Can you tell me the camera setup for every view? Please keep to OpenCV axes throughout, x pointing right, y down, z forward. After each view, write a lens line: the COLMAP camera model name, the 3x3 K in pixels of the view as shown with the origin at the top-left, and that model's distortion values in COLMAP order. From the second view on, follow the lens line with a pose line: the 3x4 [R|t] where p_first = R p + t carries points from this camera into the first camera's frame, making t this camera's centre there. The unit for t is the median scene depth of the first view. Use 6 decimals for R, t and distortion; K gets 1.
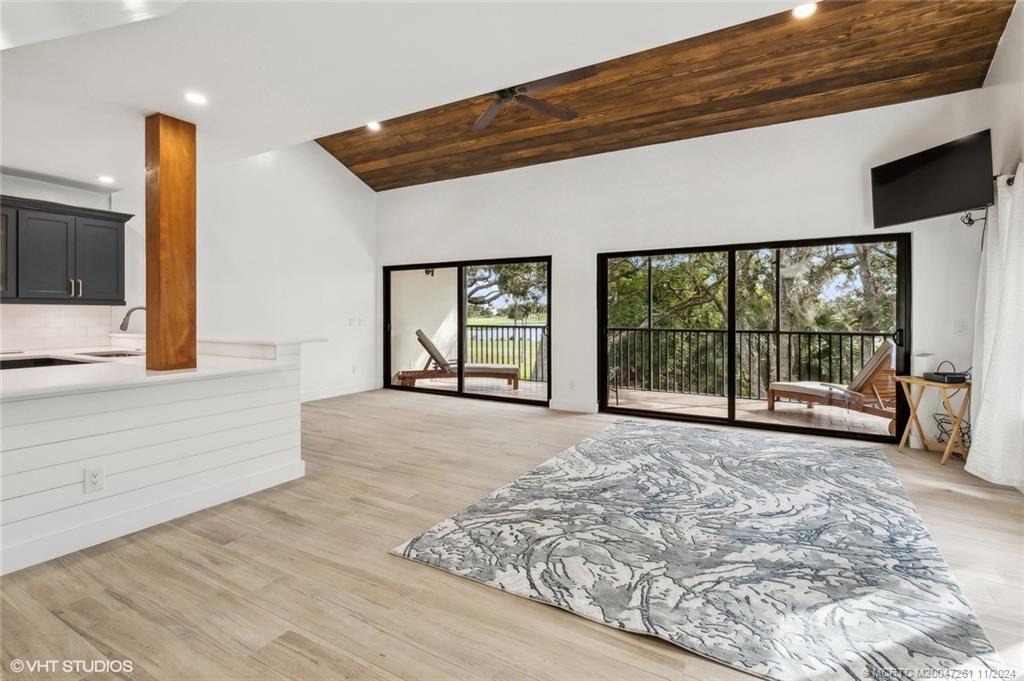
lens RADIAL K [[493.7, 0, 508.7], [0, 493.7, 321.1], [0, 0, 1]] dist [0.000554, 0.000335]
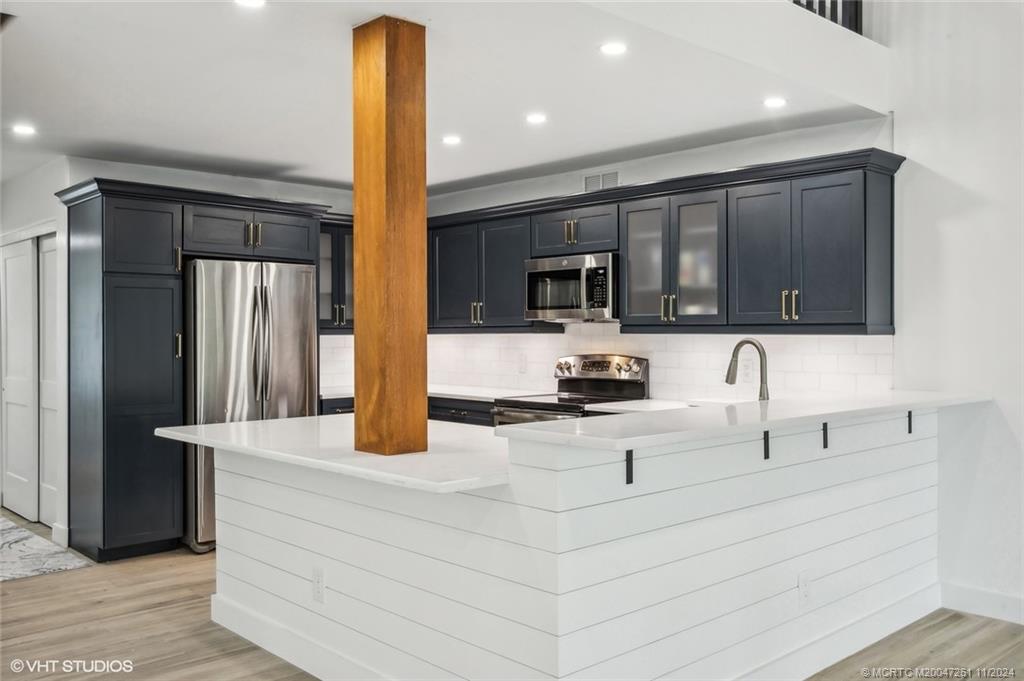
lens RADIAL K [[886.1, 0, 512.0], [0, 886.1, 340.5], [0, 0, 1]] dist [0.004899, 0.000683]
pose [[-0.279988, 0.007354, -0.959975, 0.185904], [-0.013958, 0.999834, 0.011730, -0.031803], [0.959902, 0.016683, -0.279839, 0.946349]]
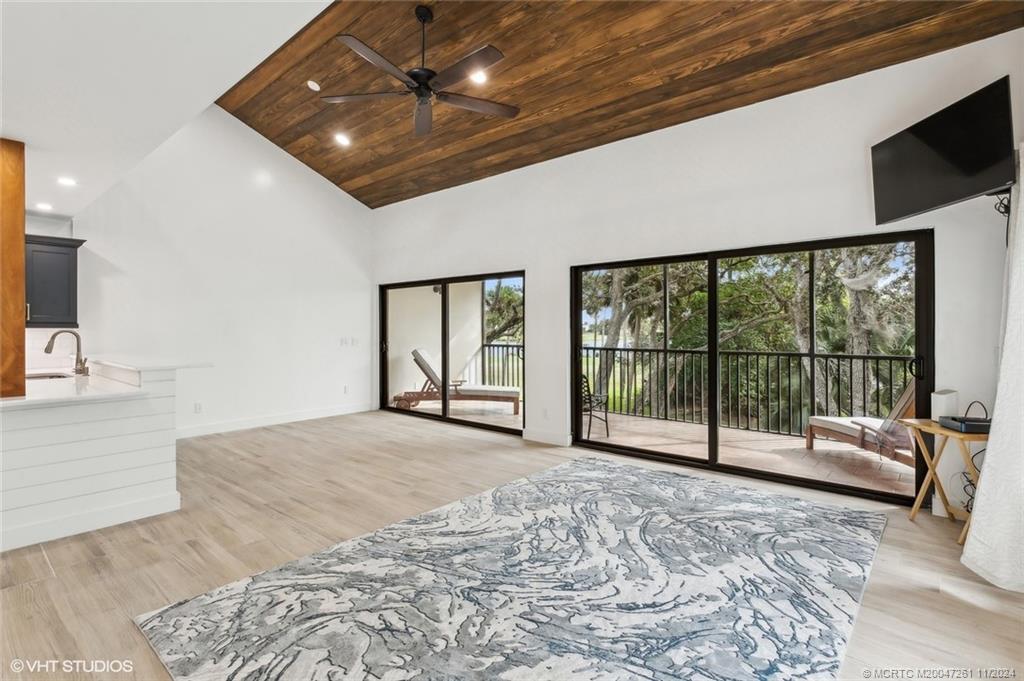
lens RADIAL K [[493.3, 0, 515.2], [0, 493.3, 334.2], [0, 0, 1]] dist [0.002439, -0.000312]
pose [[0.984850, -0.000822, -0.173405, 0.316452], [-0.000137, 0.999985, -0.005516, -0.013579], [0.173407, 0.005457, 0.984835, 0.147194]]
